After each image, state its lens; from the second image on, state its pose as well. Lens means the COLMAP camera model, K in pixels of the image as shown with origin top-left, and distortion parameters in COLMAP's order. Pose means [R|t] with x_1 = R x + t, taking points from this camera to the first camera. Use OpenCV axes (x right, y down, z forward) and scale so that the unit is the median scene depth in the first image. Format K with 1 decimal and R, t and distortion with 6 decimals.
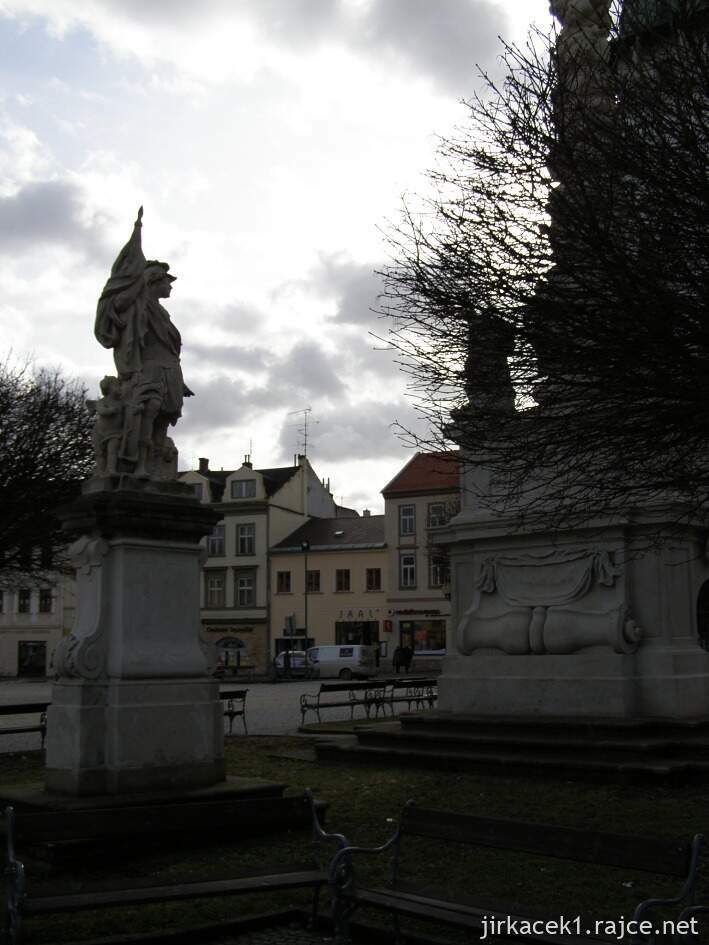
lens RADIAL K [[1059.3, 0, 356.2], [0, 1059.3, 475.4], [0, 0, 1]] dist [-0.082111, 0.000000]
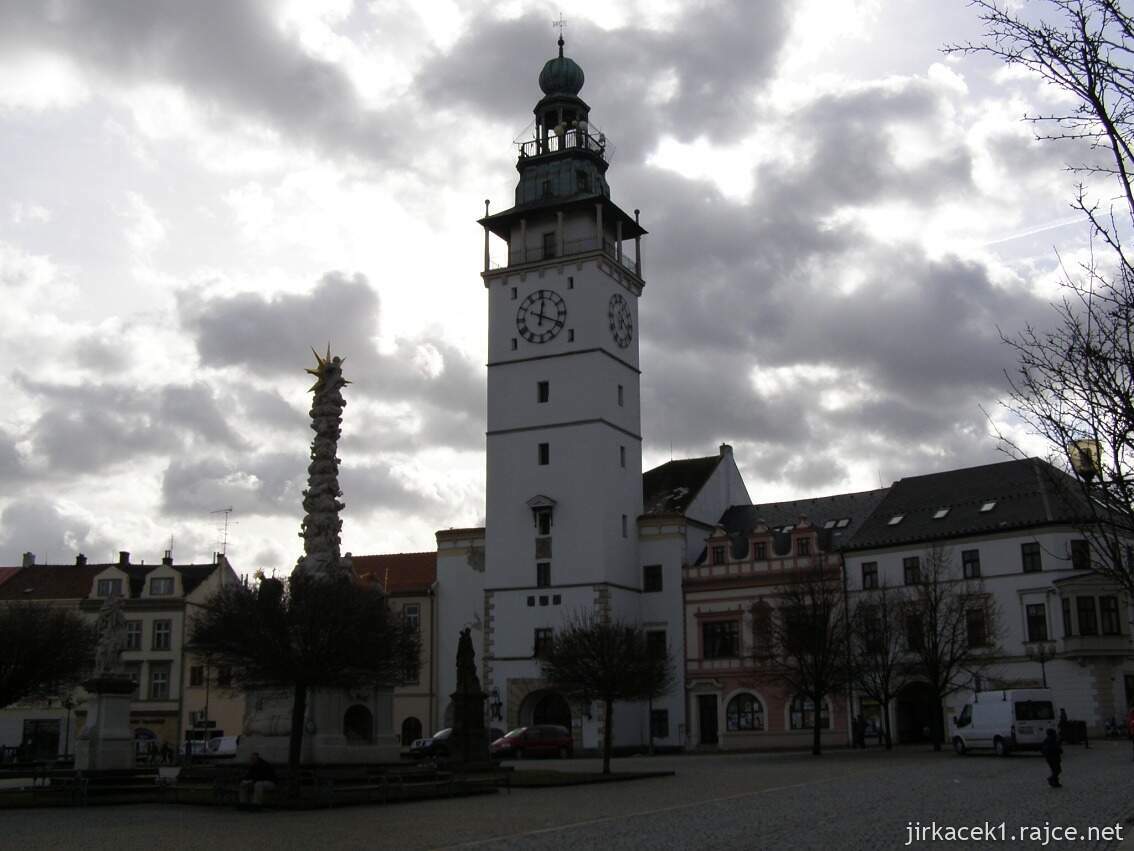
lens RADIAL K [[1271.1, 0, 560.7], [0, 1271.1, 420.0], [0, 0, 1]] dist [-0.082111, 0.000000]
pose [[0.980959, 0.045717, 0.188759, 0.038930], [-0.028595, 0.995306, -0.092455, -0.047870], [-0.192099, 0.085297, 0.977662, -0.317302]]
